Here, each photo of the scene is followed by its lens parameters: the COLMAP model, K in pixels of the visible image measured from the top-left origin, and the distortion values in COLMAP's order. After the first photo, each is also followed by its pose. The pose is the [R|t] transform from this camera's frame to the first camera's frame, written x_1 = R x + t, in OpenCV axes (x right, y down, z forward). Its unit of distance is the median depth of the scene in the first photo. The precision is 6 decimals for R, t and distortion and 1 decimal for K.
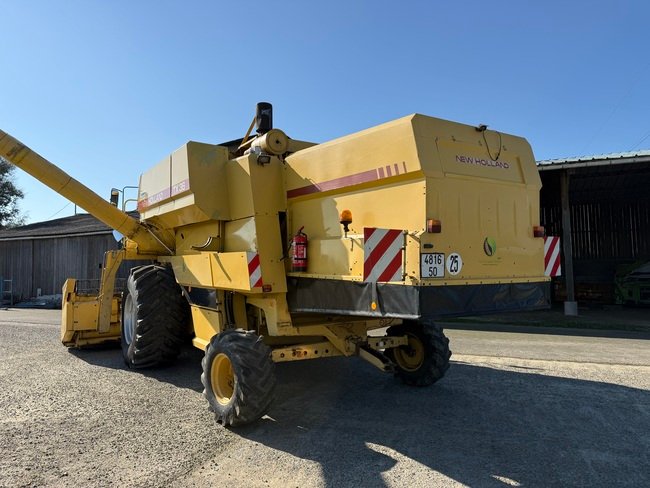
lens RADIAL K [[459.2, 0, 326.7], [0, 459.2, 236.2], [0, 0, 1]] dist [0.059760, -0.072859]
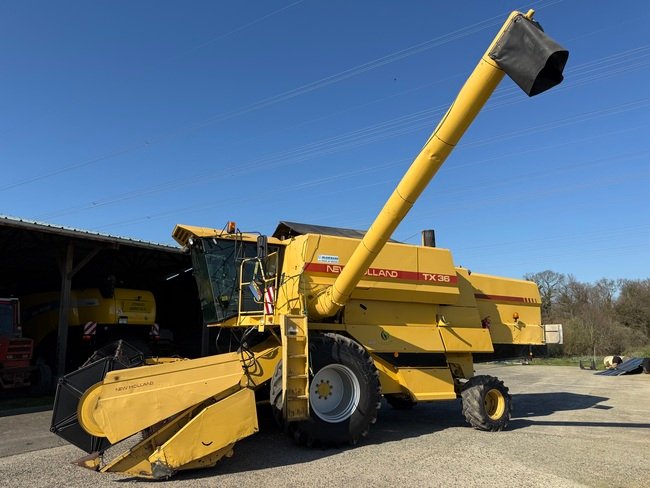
lens RADIAL K [[459.2, 0, 318.3], [0, 459.2, 244.5], [0, 0, 1]] dist [0.059760, -0.072859]
pose [[0.185592, 0.191471, 0.963792, -2.139705], [-0.073884, 0.980774, -0.180617, 0.087991], [-0.979845, -0.037688, 0.196170, 1.341848]]
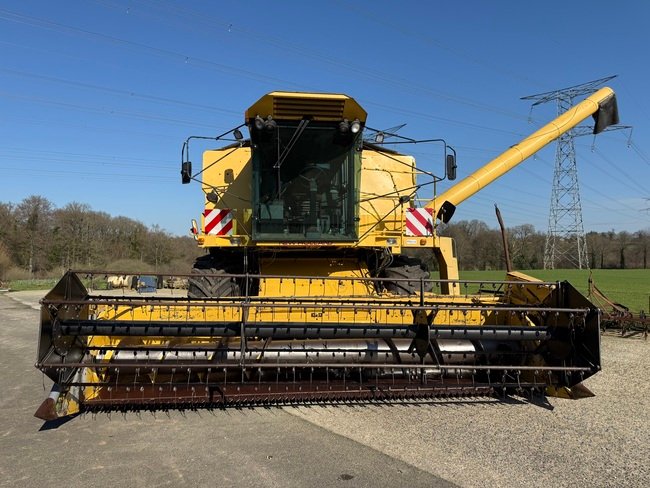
lens RADIAL K [[459.2, 0, 325.6], [0, 459.2, 245.8], [0, 0, 1]] dist [0.059760, -0.072859]
pose [[-0.887462, 0.017921, 0.460533, -1.117637], [-0.026642, 0.995578, -0.090081, 0.217133], [-0.460111, -0.092213, -0.883060, 3.135441]]
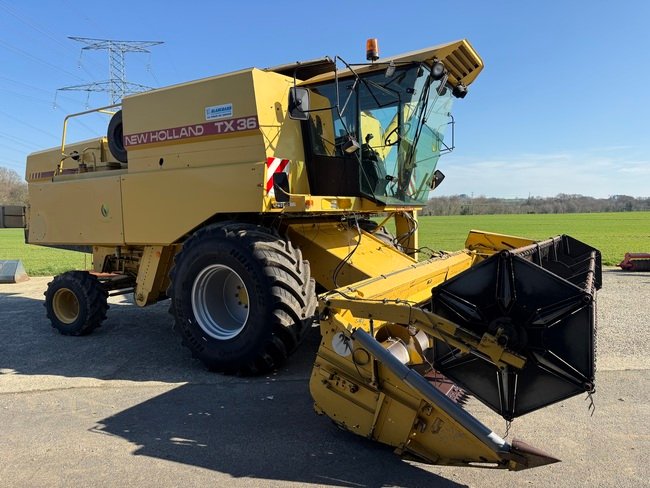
lens RADIAL K [[459.2, 0, 325.5], [0, 459.2, 248.0], [0, 0, 1]] dist [0.059760, -0.072859]
pose [[-0.894293, 0.046139, -0.445098, 0.204857], [0.041080, 0.998935, 0.021011, 0.167074], [0.445593, 0.000505, -0.895235, 3.001922]]
